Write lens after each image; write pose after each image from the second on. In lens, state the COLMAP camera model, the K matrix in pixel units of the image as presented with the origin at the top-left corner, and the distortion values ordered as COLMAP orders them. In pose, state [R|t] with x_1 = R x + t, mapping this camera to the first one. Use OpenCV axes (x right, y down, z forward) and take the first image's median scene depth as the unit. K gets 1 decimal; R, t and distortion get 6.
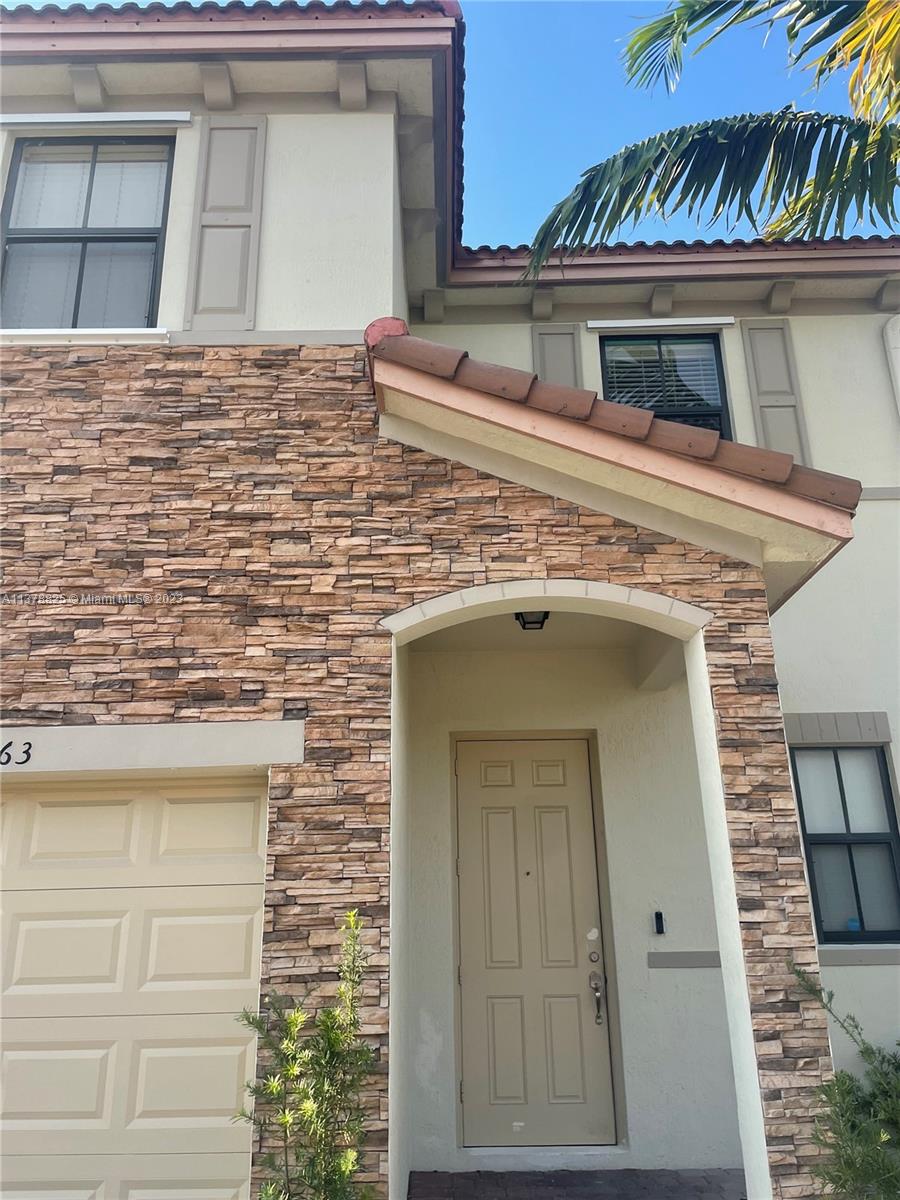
lens RADIAL K [[909.1, 0, 455.0], [0, 909.1, 603.5], [0, 0, 1]] dist [0.108334, -0.154520]
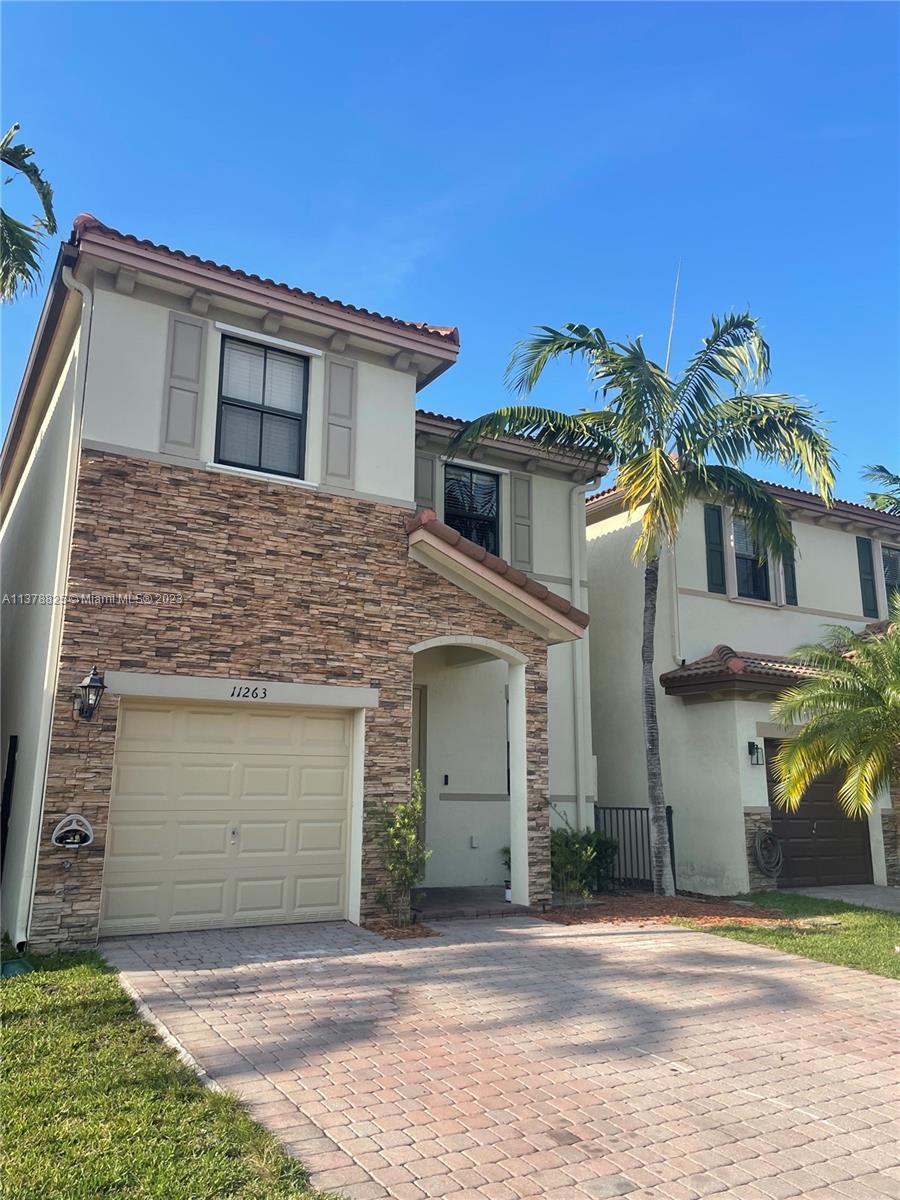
lens RADIAL K [[909.1, 0, 455.0], [0, 909.1, 603.5], [0, 0, 1]] dist [0.108334, -0.154520]
pose [[0.862884, 0.129718, 0.488472, -1.074403], [-0.192570, 0.977979, 0.080463, -0.283648], [-0.467278, -0.163495, 0.868862, -0.974330]]
